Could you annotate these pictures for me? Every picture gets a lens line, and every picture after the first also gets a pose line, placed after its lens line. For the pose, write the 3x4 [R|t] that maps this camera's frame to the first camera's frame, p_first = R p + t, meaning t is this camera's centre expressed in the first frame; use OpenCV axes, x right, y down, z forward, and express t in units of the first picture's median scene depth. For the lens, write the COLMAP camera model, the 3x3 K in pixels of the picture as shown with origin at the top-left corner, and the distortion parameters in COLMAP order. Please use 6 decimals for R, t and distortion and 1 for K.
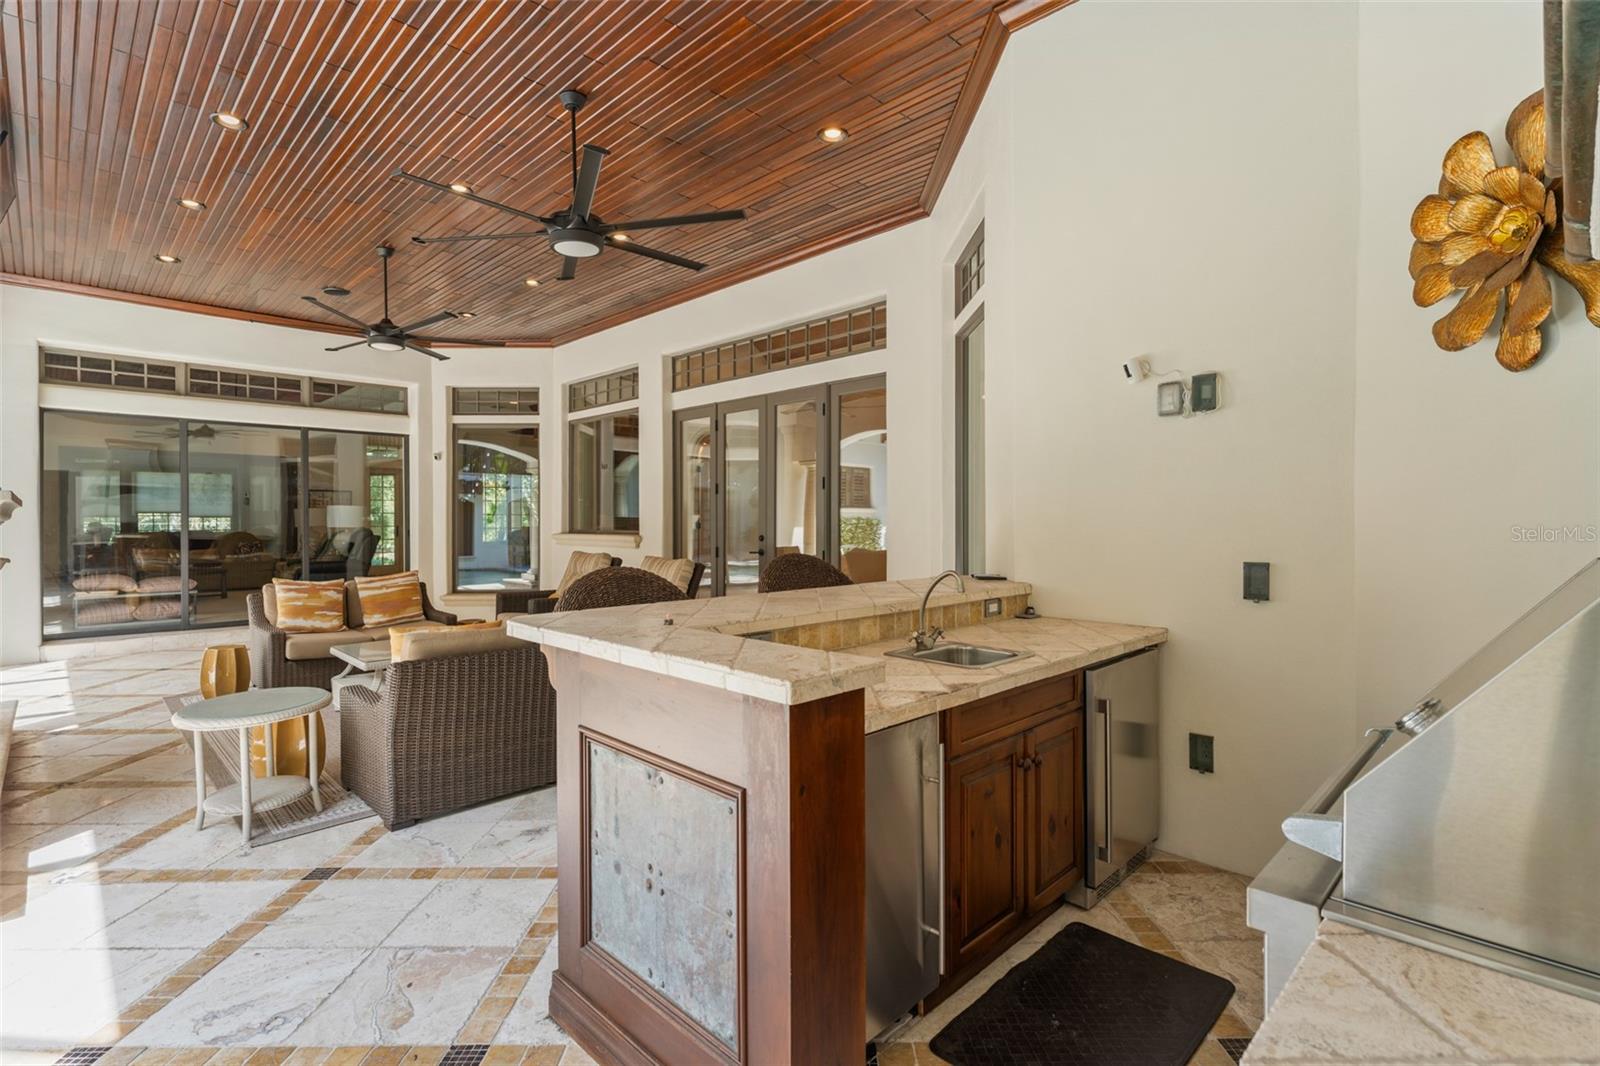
lens RADIAL K [[756.4, 0, 803.3], [0, 756.4, 525.4], [0, 0, 1]] dist [0.001700, -0.000790]
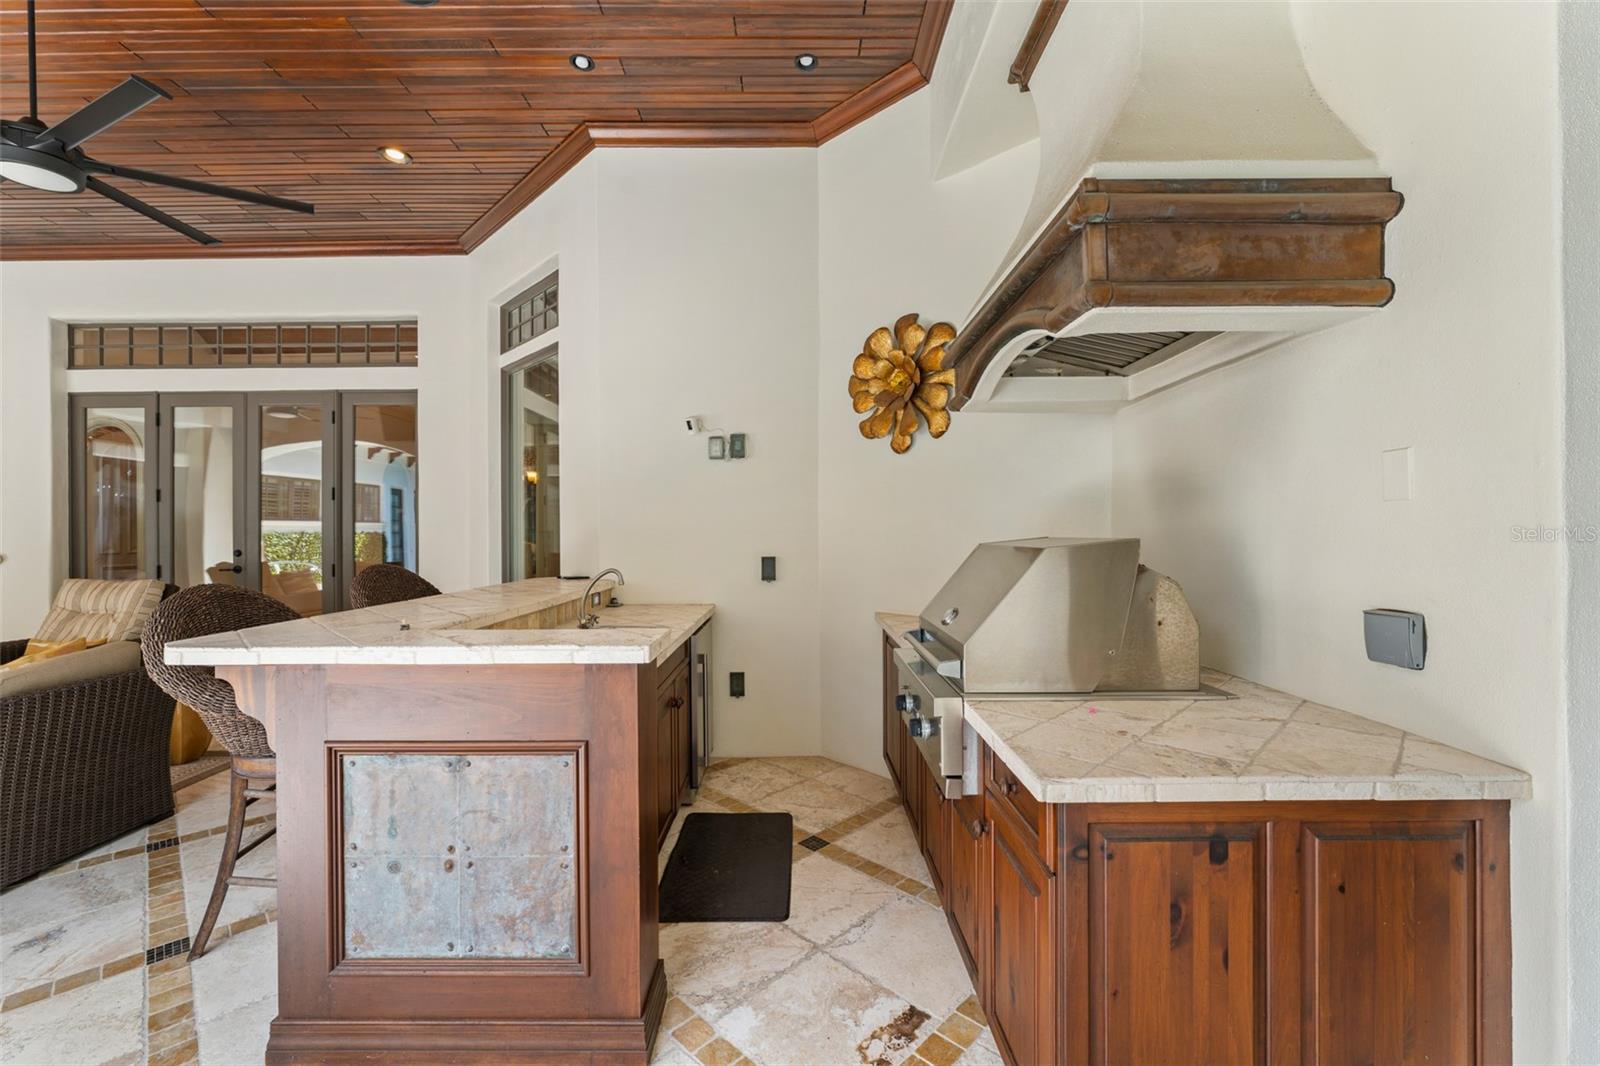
lens RADIAL K [[651.6, 0, 800.0], [0, 651.6, 533.0], [0, 0, 1]] dist [-0.000606, 0.000406]
pose [[0.707175, -0.003452, 0.707030, -0.371640], [0.009067, 0.999950, -0.004187, 0.006765], [-0.706980, 0.009372, 0.707171, -0.011696]]
